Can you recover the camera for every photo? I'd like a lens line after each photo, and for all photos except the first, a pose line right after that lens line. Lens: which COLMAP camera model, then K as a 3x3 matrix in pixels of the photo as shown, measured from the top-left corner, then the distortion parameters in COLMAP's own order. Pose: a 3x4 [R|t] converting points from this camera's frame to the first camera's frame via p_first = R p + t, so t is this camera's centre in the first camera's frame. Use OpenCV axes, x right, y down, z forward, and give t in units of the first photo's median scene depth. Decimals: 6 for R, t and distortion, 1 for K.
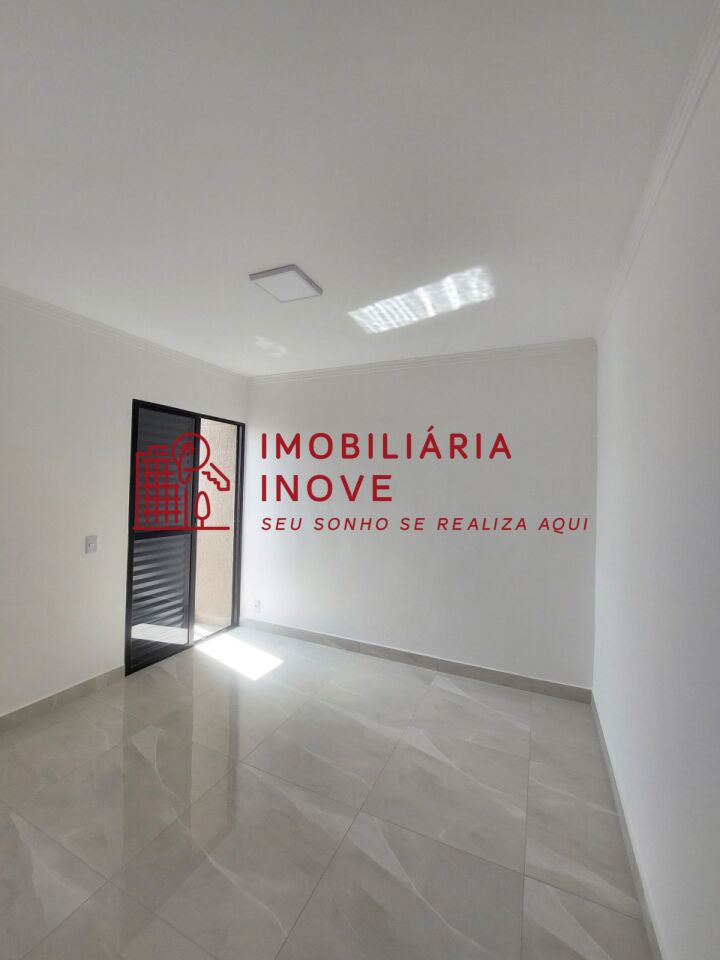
lens RADIAL K [[382.3, 0, 361.9], [0, 382.3, 476.7], [0, 0, 1]] dist [-0.017123, 0.000537]
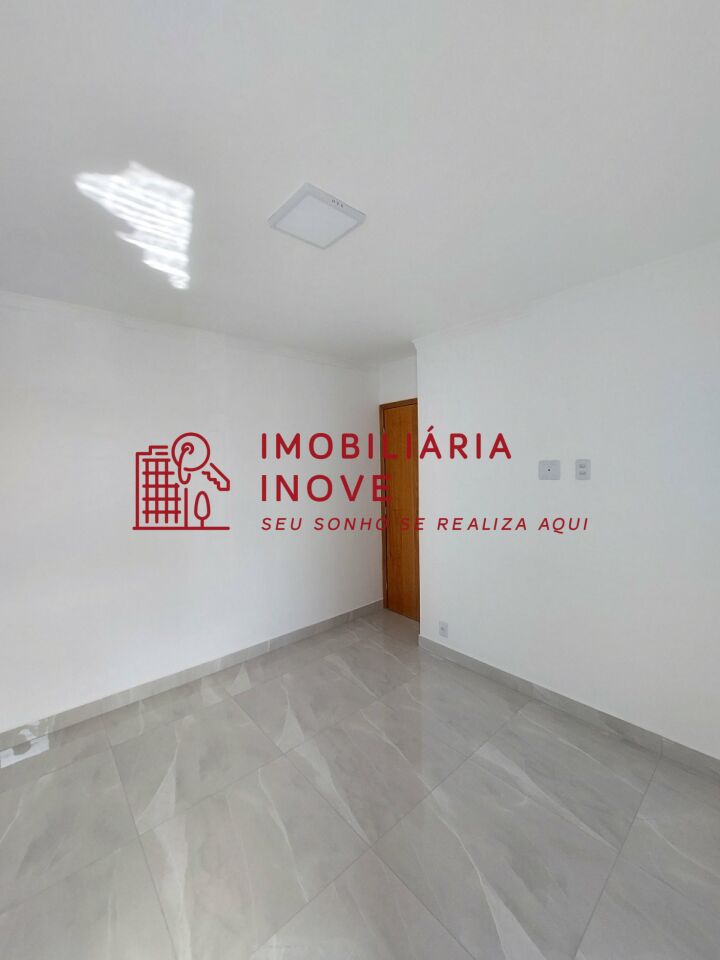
lens RADIAL K [[382.3, 0, 360.9], [0, 382.3, 475.2], [0, 0, 1]] dist [-0.017123, 0.000537]
pose [[-0.914826, -0.019833, 0.403361, -0.491498], [-0.008545, 0.999520, 0.029766, -0.025160], [-0.403758, 0.023784, -0.914557, 1.400379]]
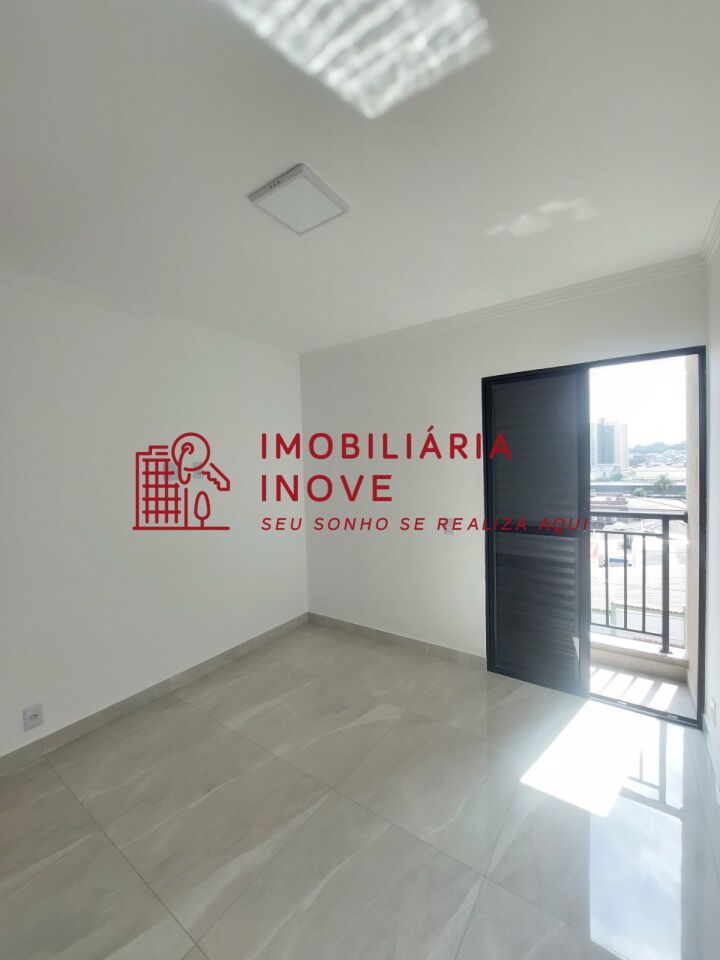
lens RADIAL K [[382.3, 0, 372.5], [0, 382.3, 476.1], [0, 0, 1]] dist [-0.017123, 0.000537]
pose [[-0.160441, 0.007704, -0.987015, 0.433070], [0.046210, 0.998932, 0.000285, 0.025373], [0.985963, -0.045564, -0.160626, 1.042985]]
